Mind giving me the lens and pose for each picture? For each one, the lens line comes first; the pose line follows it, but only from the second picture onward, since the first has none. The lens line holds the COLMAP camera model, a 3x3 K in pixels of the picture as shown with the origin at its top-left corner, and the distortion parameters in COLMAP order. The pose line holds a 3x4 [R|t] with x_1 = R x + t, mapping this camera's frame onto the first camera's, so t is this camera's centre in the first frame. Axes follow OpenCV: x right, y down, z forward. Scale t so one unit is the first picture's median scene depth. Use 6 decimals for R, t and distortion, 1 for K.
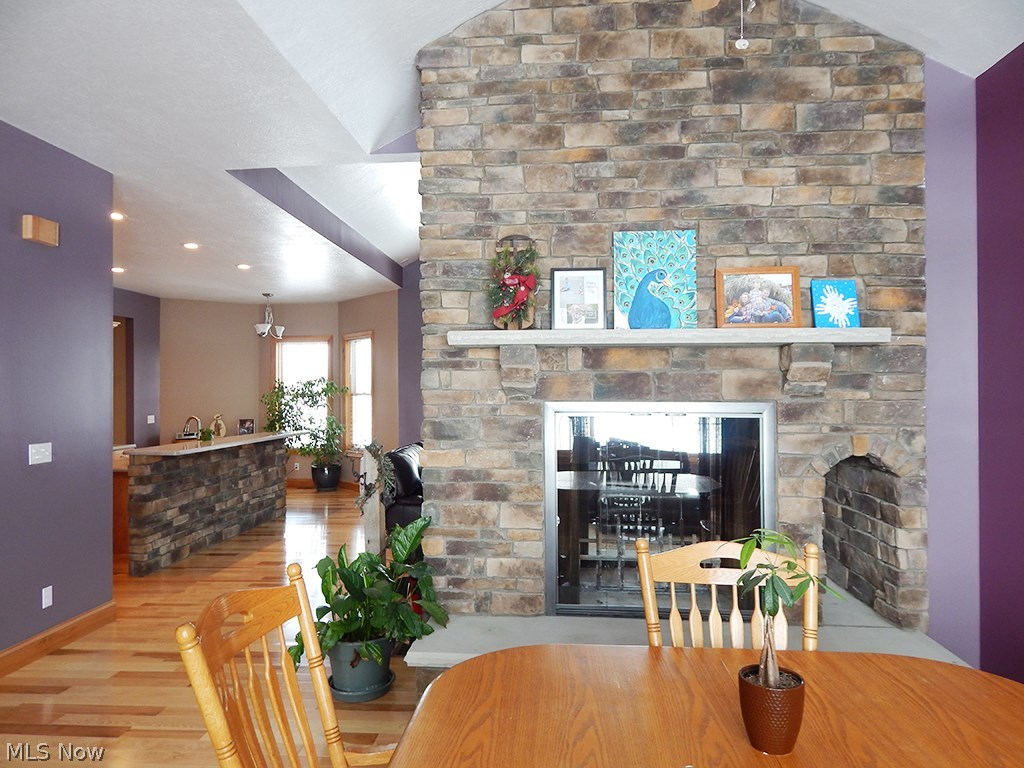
lens RADIAL K [[697.5, 0, 512.0], [0, 697.5, 384.0], [0, 0, 1]] dist [-0.001837, -0.000839]
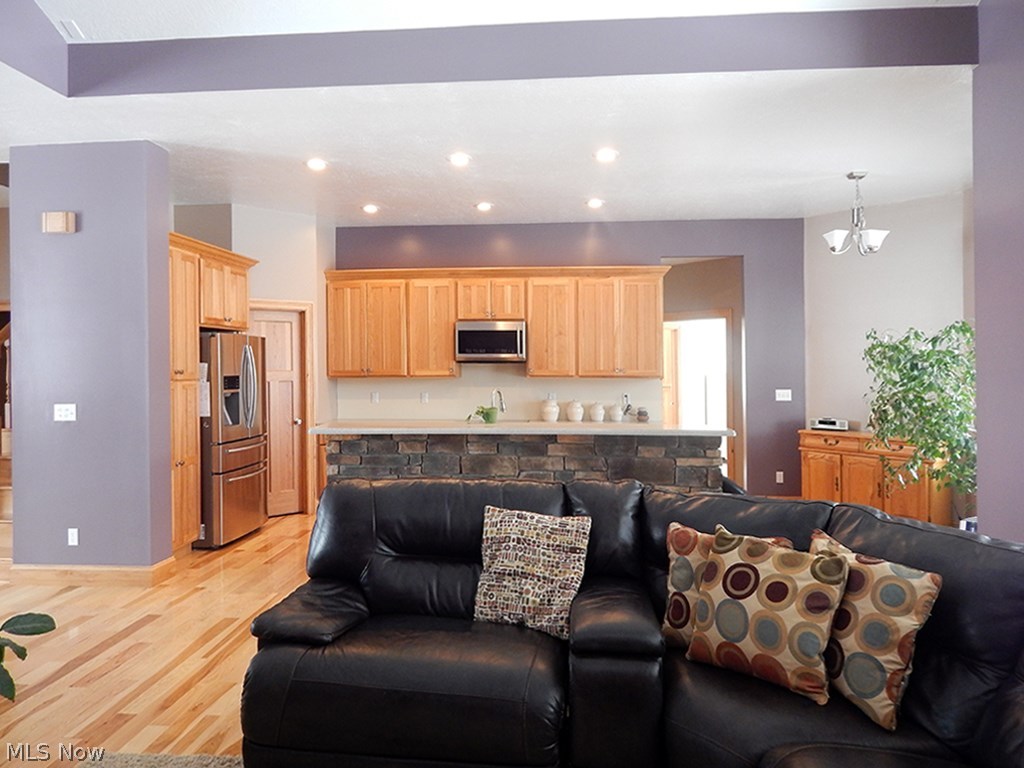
lens RADIAL K [[697.5, 0, 512.0], [0, 697.5, 384.0], [0, 0, 1]] dist [-0.001837, -0.000839]
pose [[-0.043039, 0.018133, -0.998909, 0.400147], [0.024004, 0.999565, 0.017111, 0.042413], [0.998785, -0.023242, -0.043456, 1.564252]]
